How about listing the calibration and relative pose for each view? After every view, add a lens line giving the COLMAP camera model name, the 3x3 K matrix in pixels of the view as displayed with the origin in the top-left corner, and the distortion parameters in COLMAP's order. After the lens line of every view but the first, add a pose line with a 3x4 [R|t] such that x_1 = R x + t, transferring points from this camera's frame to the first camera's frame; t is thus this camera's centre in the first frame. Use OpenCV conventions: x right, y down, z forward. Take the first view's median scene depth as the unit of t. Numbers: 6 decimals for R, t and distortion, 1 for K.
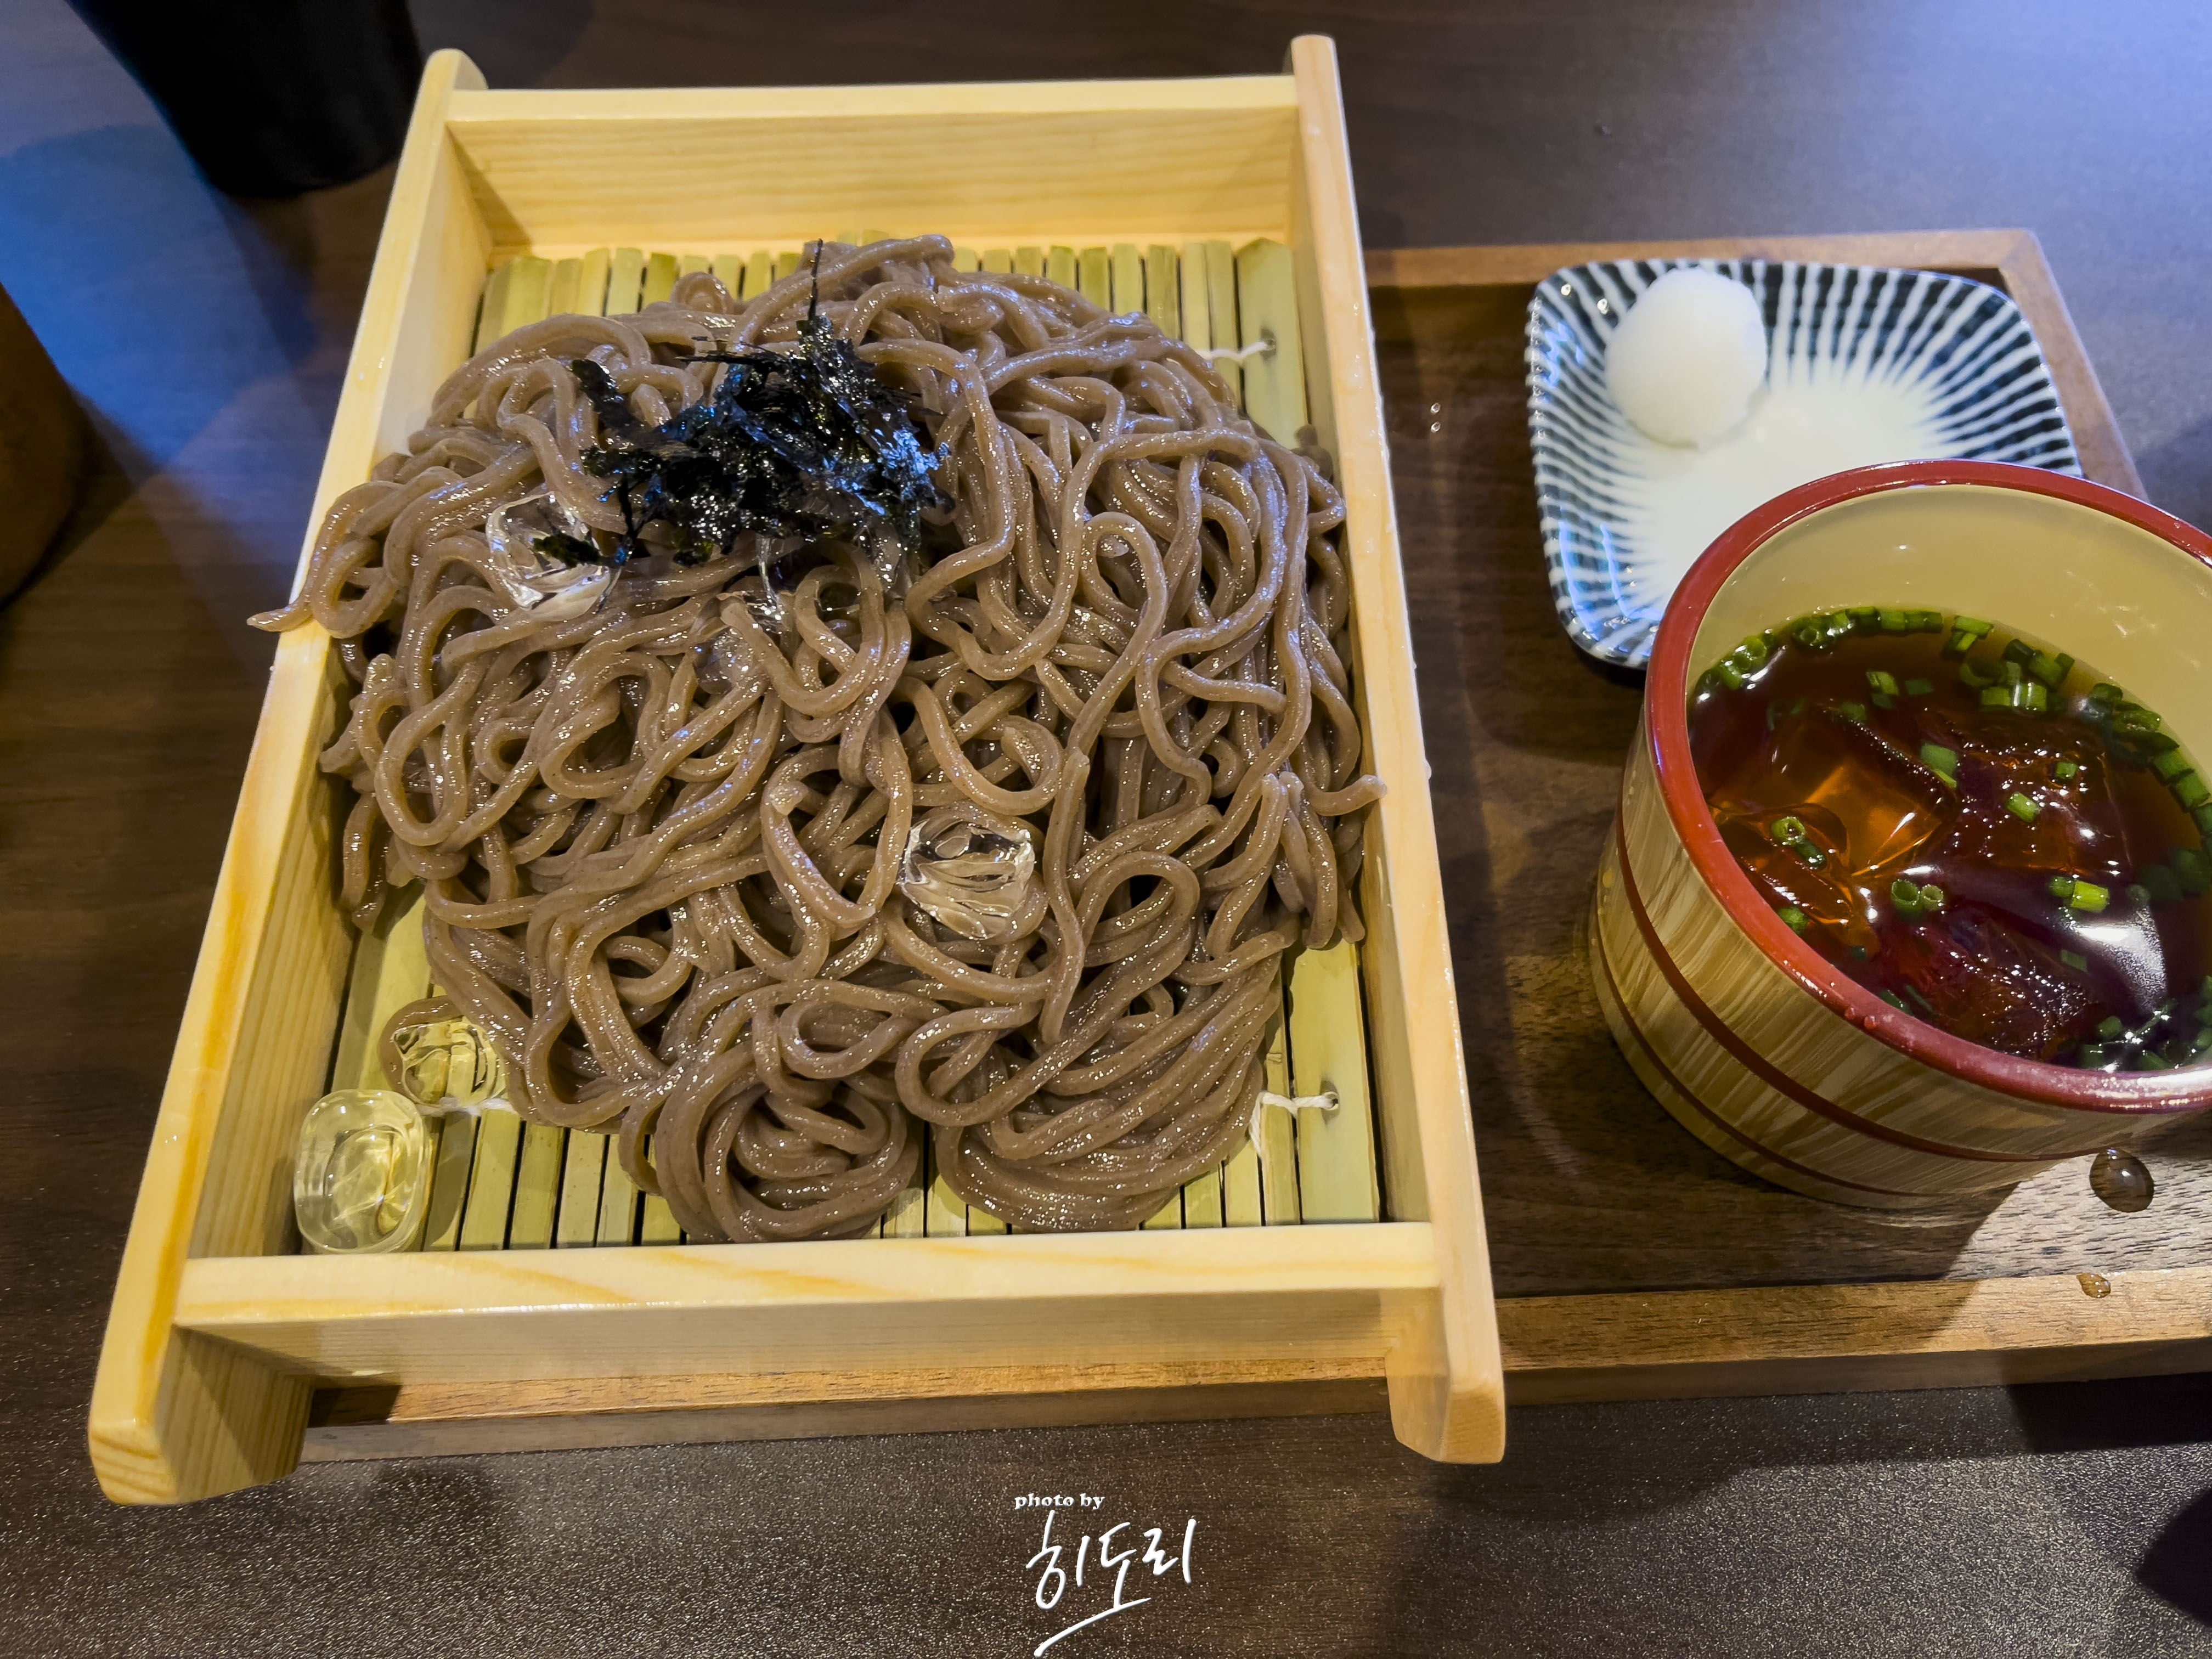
lens RADIAL K [[1776.4, 0, 1106.0], [0, 1776.4, 829.5], [0, 0, 1]] dist [0.009252, -0.011112]
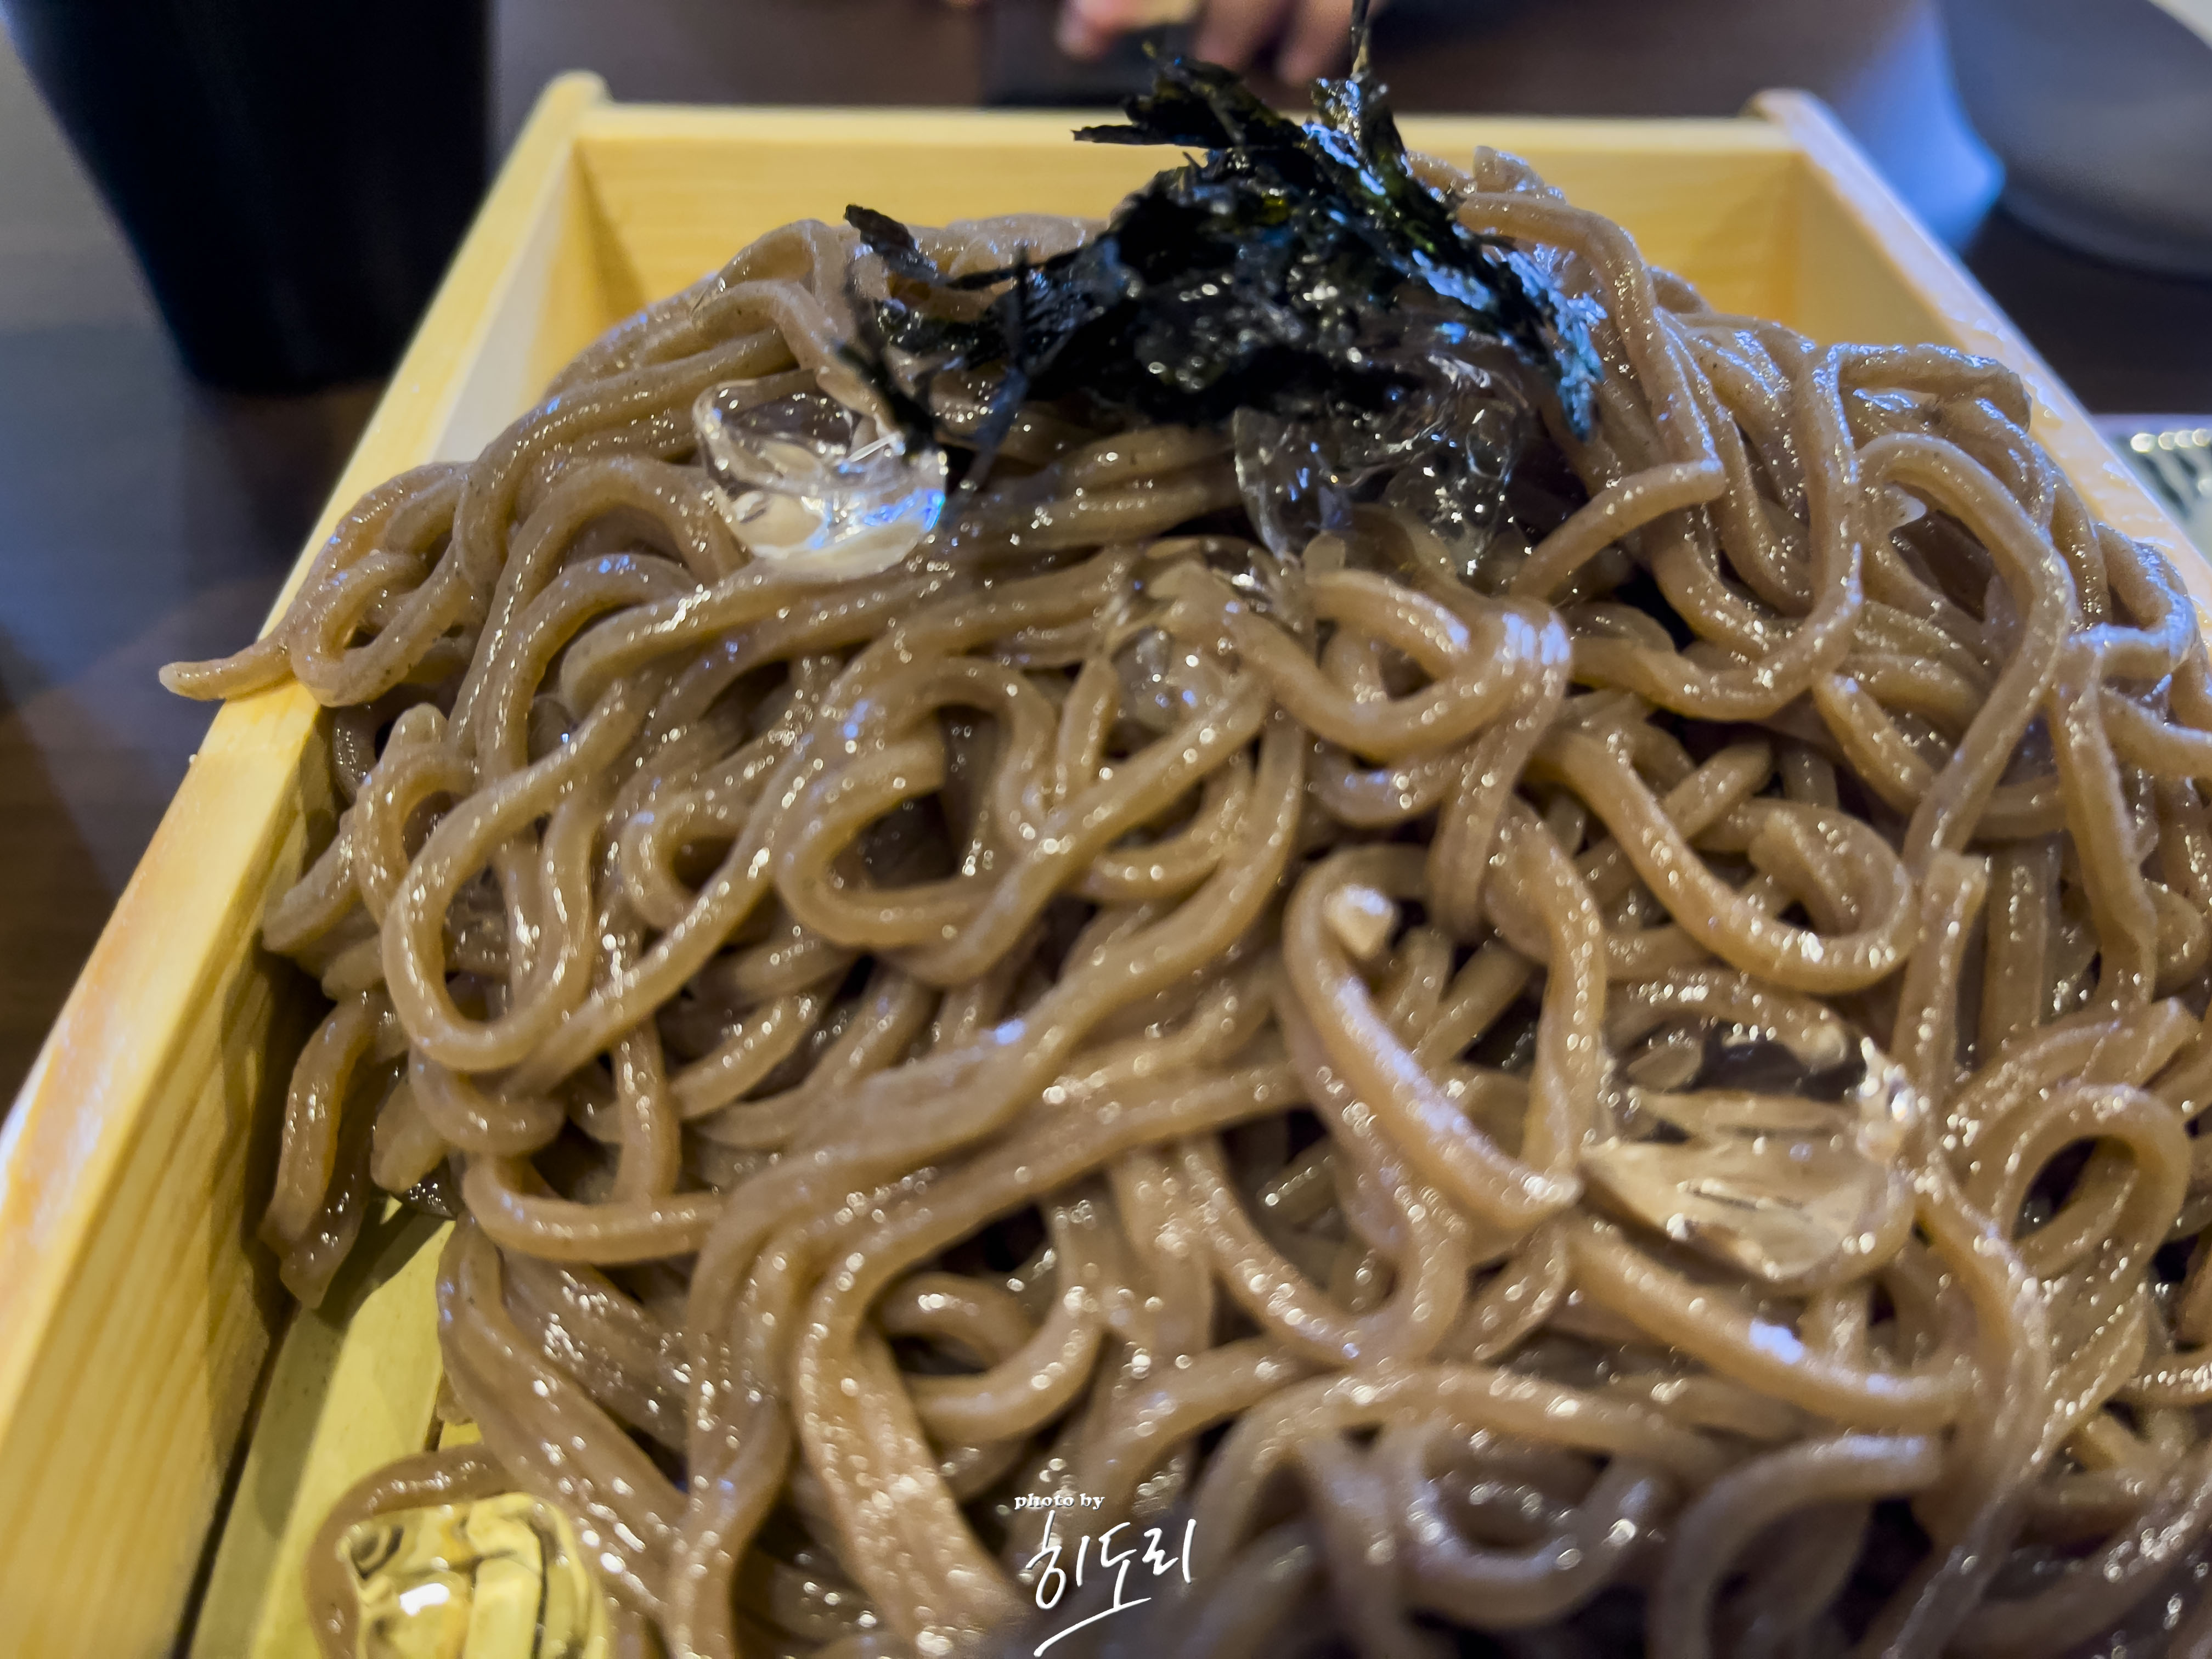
lens RADIAL K [[1776.4, 0, 1106.0], [0, 1776.4, 829.5], [0, 0, 1]] dist [0.009252, -0.011112]
pose [[0.999259, 0.011932, 0.036591, -0.246860], [0.000110, 0.949838, -0.312741, 0.092699], [-0.038487, 0.312513, 0.949133, 0.559780]]
